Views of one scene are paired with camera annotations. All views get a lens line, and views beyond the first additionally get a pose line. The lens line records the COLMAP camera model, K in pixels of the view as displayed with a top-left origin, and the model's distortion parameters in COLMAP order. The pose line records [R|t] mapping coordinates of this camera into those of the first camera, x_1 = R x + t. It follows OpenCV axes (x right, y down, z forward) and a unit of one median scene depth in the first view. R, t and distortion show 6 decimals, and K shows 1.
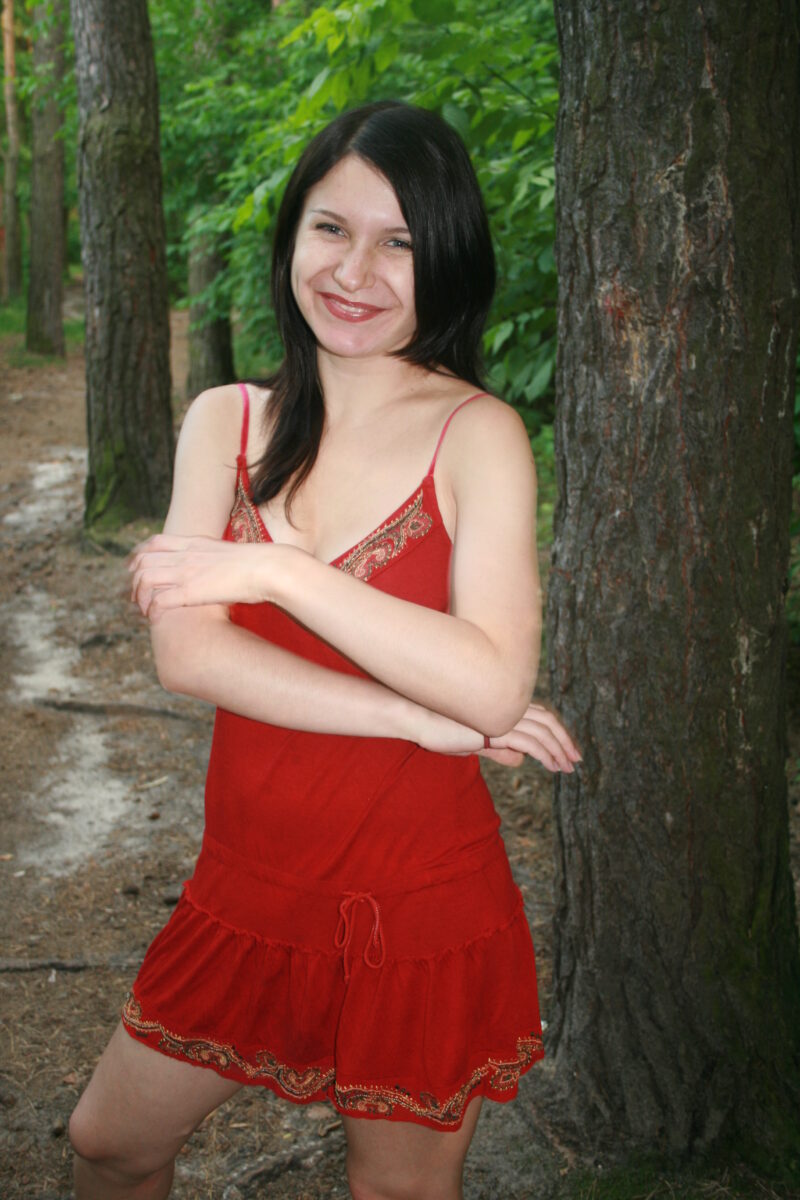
lens RADIAL K [[1384.0, 0, 397.1], [0, 1384.0, 602.1], [0, 0, 1]] dist [-0.045930, 0.000000]
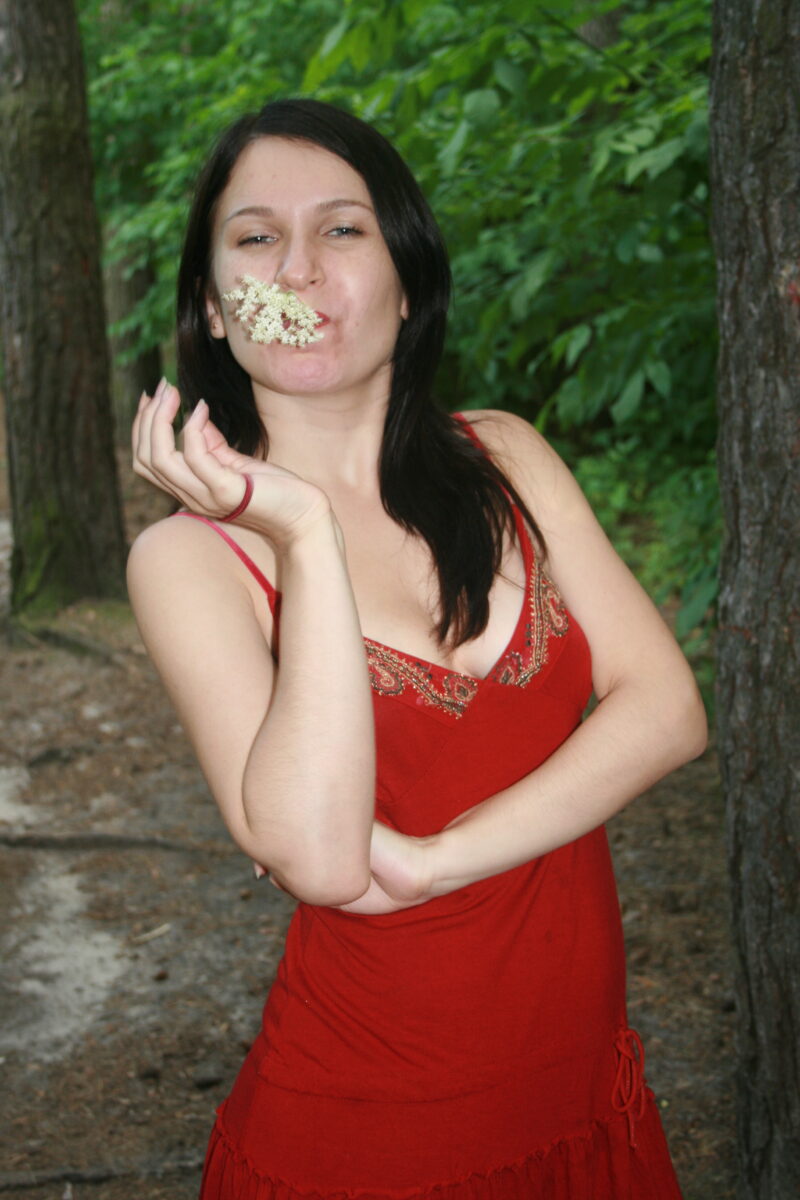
lens RADIAL K [[1747.8, 0, 402.6], [0, 1747.8, 597.5], [0, 0, 1]] dist [0.009044, 0.000000]
pose [[0.998101, -0.046229, 0.040717, -0.067432], [0.048467, 0.997264, -0.055809, 0.004129], [-0.038026, 0.057676, 0.997611, 0.001559]]
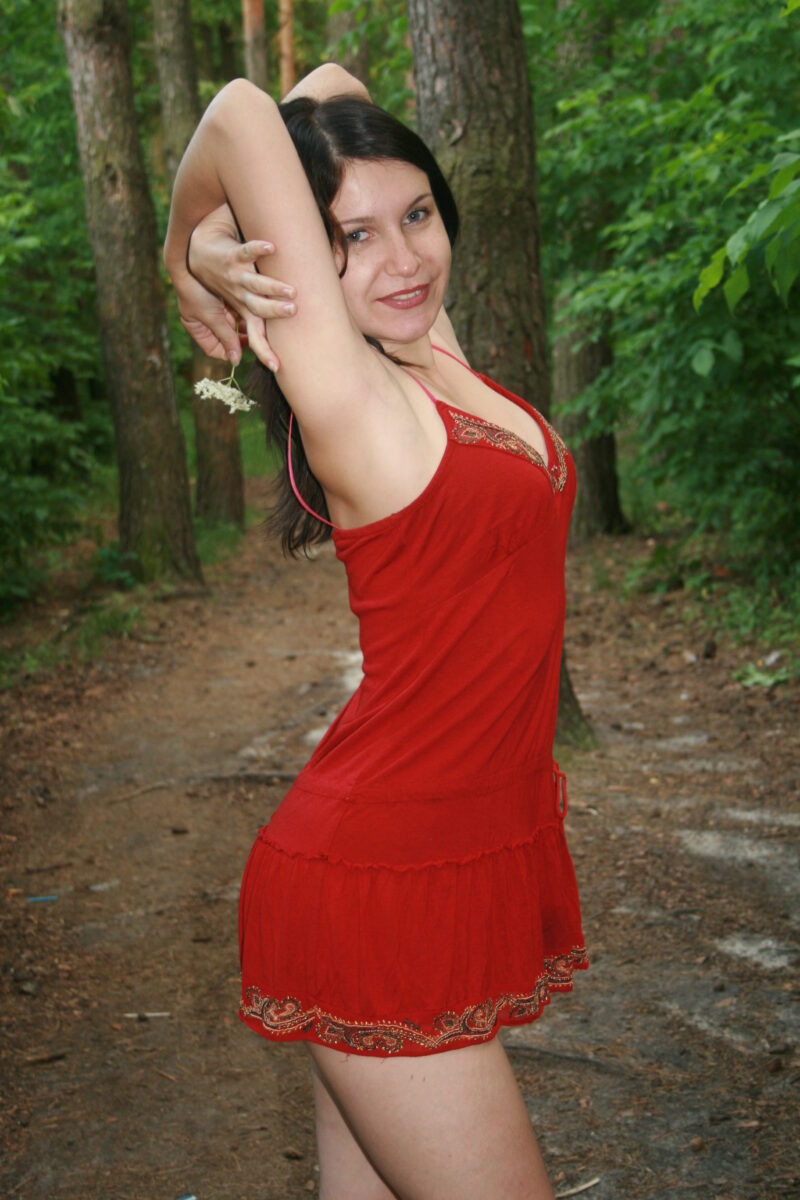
lens RADIAL K [[1936.1, 0, 389.5], [0, 1936.1, 605.1], [0, 0, 1]] dist [-0.016426, 0.000000]
pose [[0.977901, -0.022267, -0.207882, -0.073766], [-0.000661, 0.993978, -0.109578, -0.033454], [0.209070, 0.107293, 0.971997, 0.116612]]
